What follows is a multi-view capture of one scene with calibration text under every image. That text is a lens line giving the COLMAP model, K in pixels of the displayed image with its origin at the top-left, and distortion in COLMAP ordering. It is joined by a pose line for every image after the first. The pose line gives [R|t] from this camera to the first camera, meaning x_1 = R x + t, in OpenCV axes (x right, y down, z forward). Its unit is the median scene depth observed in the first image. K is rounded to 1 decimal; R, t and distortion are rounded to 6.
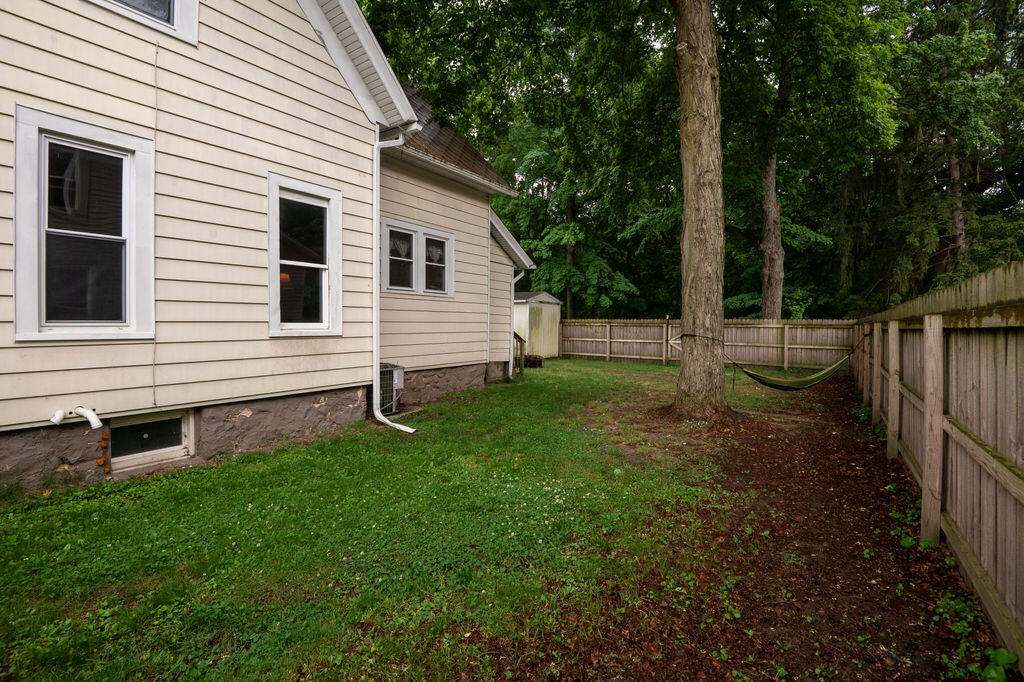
lens RADIAL K [[495.1, 0, 516.6], [0, 495.1, 332.8], [0, 0, 1]] dist [-0.023039, -0.006653]
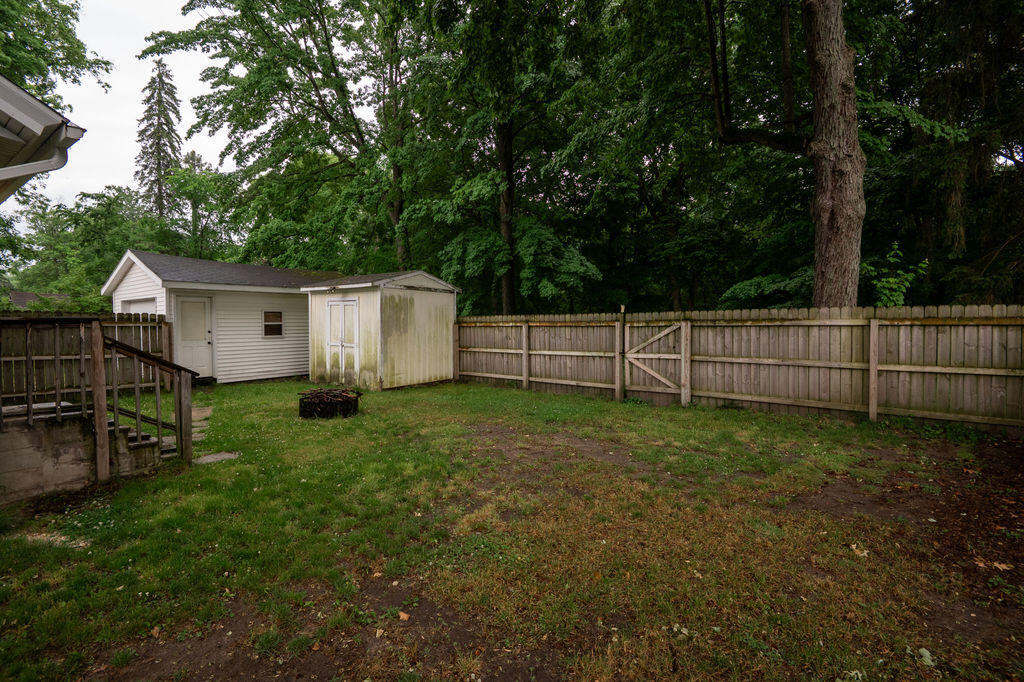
lens RADIAL K [[495.1, 0, 502.9], [0, 495.1, 339.5], [0, 0, 1]] dist [-0.023039, -0.006653]
pose [[0.999265, -0.014457, -0.035496, 0.182370], [0.014846, 0.999832, 0.010728, -0.006028], [0.035335, -0.011247, 0.999312, 0.436006]]
